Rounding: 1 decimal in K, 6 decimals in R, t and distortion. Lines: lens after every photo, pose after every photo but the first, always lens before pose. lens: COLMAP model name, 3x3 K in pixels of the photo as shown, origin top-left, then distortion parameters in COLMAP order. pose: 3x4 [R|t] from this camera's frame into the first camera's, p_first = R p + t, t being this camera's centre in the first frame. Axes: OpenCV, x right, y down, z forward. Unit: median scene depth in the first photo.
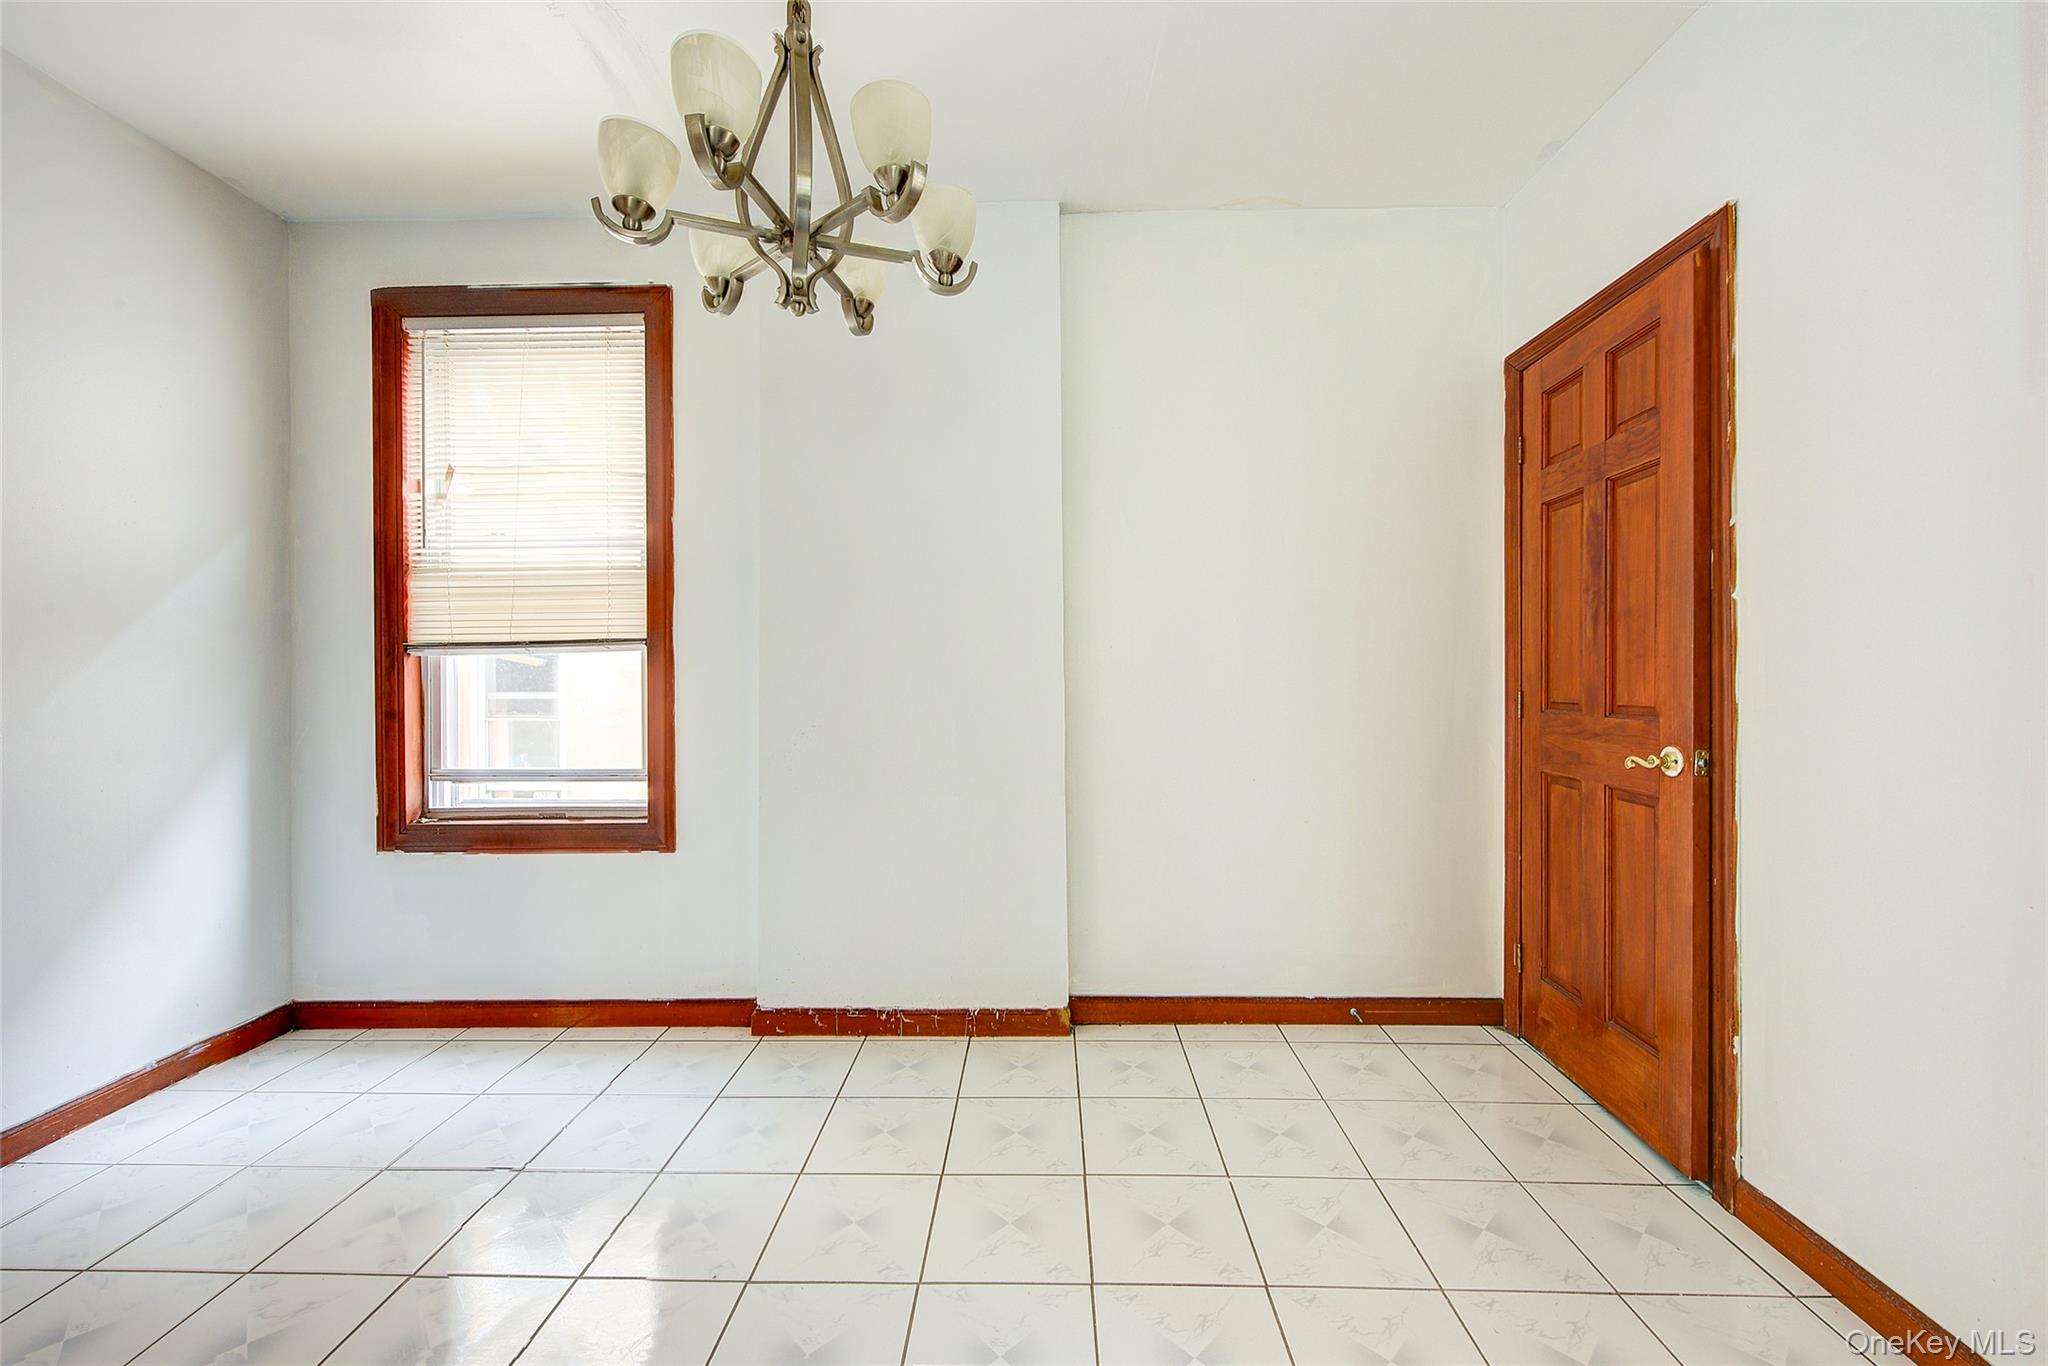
lens RADIAL K [[824.3, 0, 1028.0], [0, 824.3, 684.9], [0, 0, 1]] dist [0.009378, 0.000124]
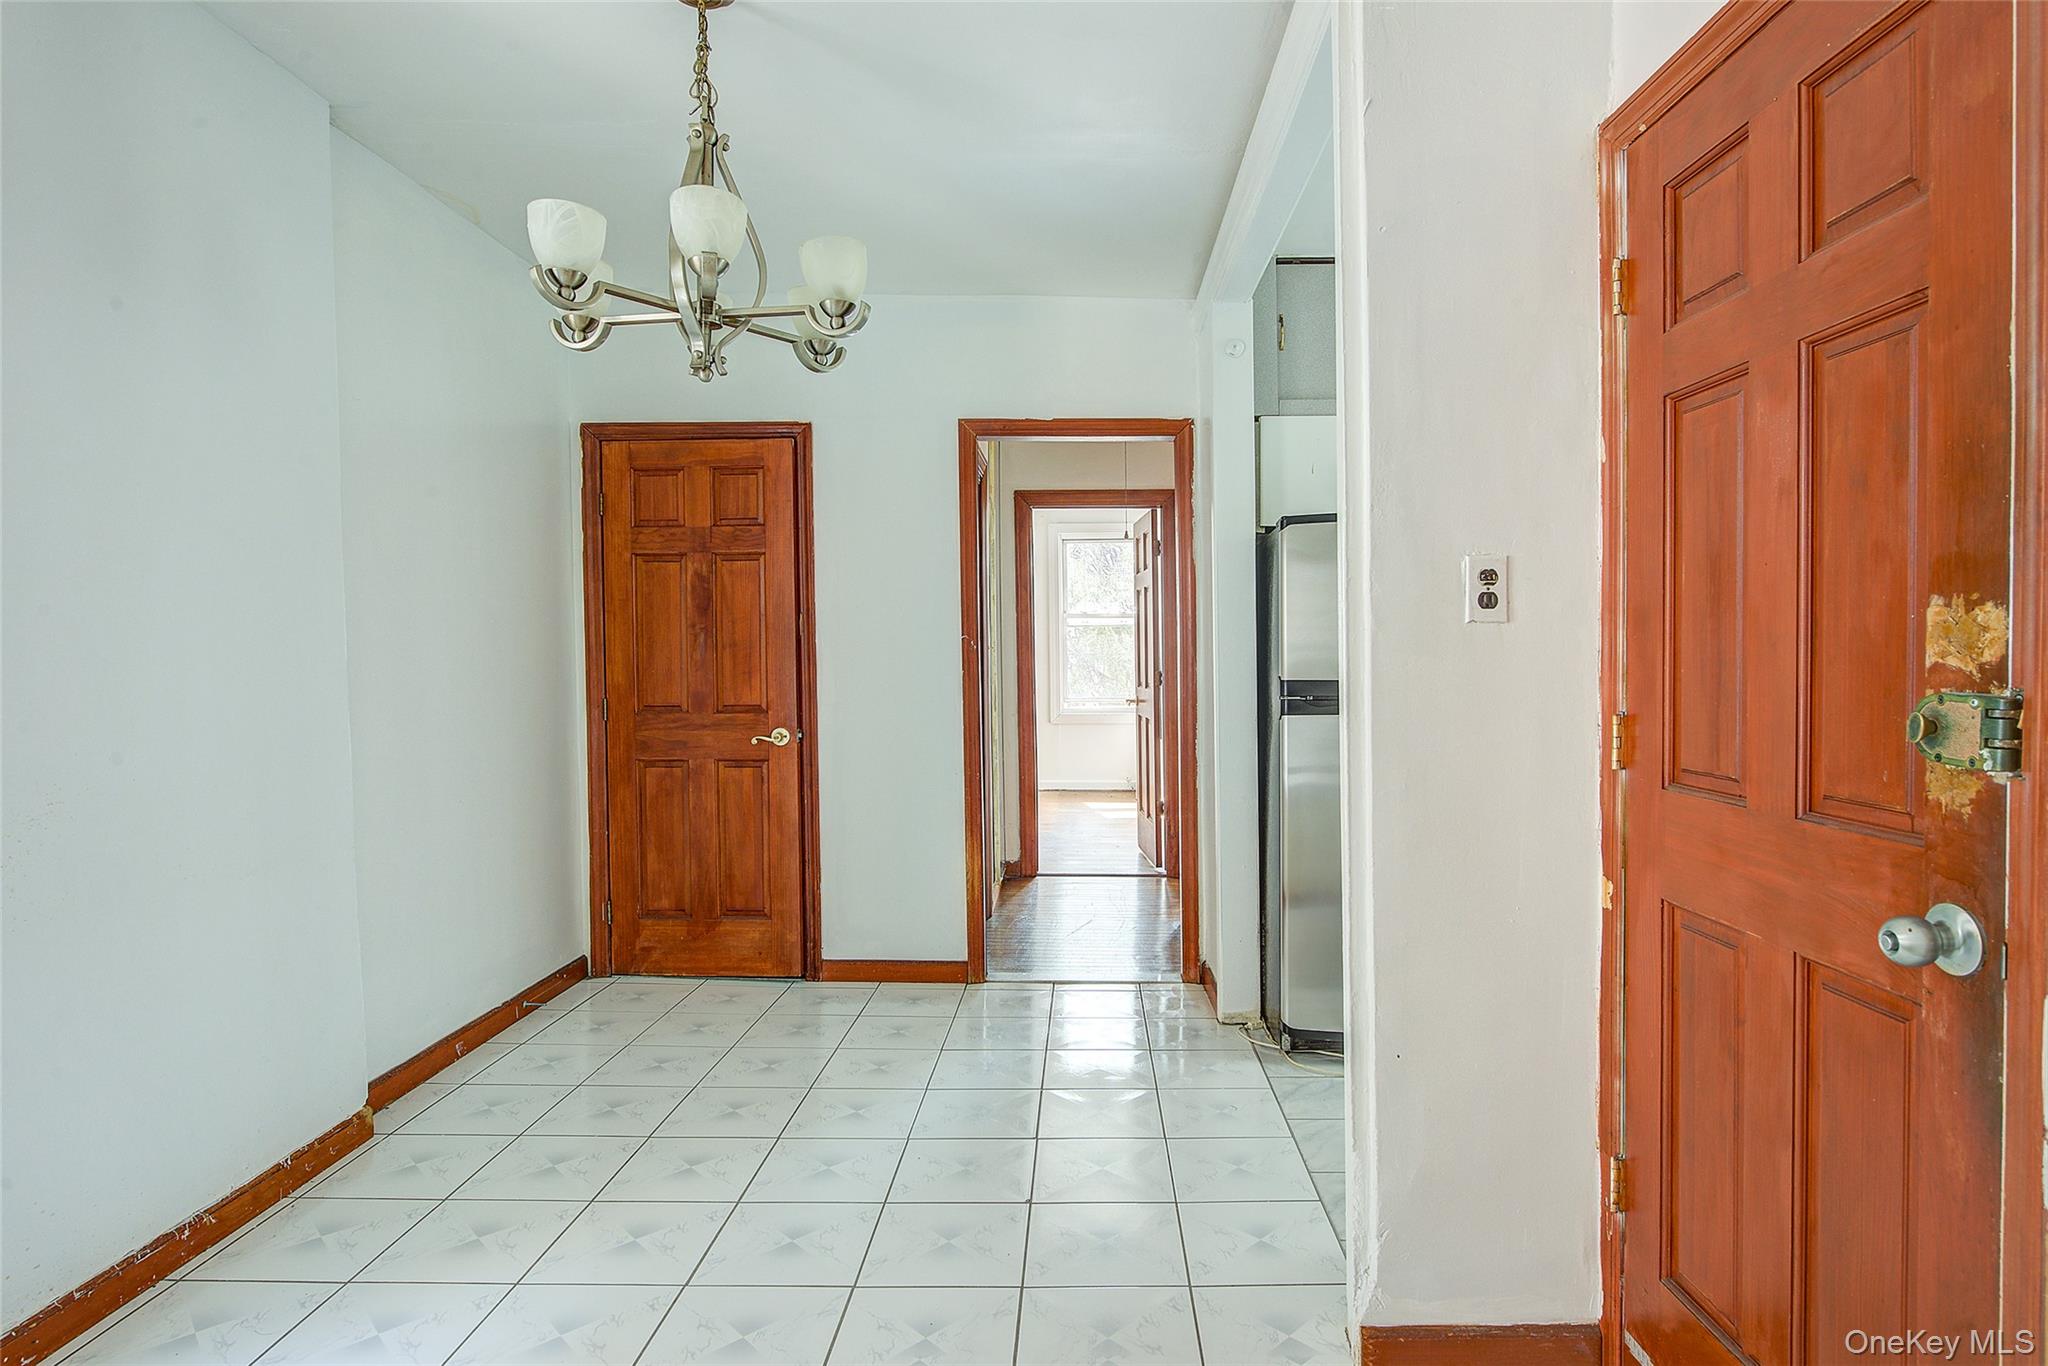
lens RADIAL K [[1090.5, 0, 1024.1], [0, 1090.5, 681.8], [0, 0, 1]] dist [0.000130, 0.001522]
pose [[0.036833, -0.018958, 0.999142, -1.111429], [0.015982, 0.999703, 0.018380, -0.040820], [-0.999194, 0.015291, 0.037125, 0.338013]]
